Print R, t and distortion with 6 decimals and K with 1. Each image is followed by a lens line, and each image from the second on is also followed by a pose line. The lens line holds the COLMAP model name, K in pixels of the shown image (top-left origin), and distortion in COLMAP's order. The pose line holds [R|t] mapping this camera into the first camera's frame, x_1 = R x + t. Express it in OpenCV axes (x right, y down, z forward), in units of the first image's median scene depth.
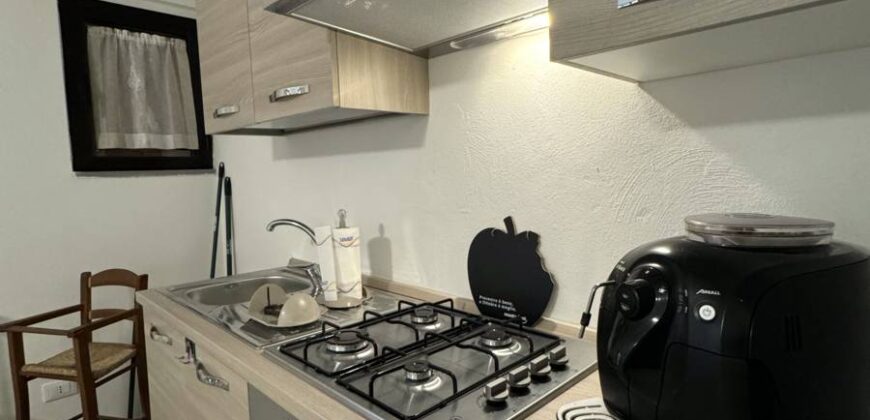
lens RADIAL K [[473.1, 0, 437.5], [0, 473.1, 209.5], [0, 0, 1]] dist [-0.002657, 0.001127]
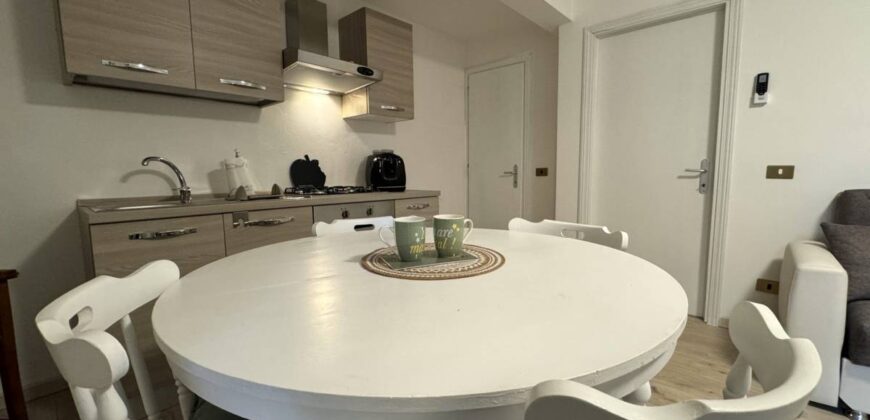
lens RADIAL K [[352.9, 0, 435.0], [0, 352.9, 210.0], [0, 0, 1]] dist [-0.000173, -0.000358]
pose [[-0.053946, -0.077089, 0.995564, -1.658696], [0.096706, 0.991926, 0.082047, 0.202117], [-0.993850, 0.100703, -0.046056, 0.309831]]
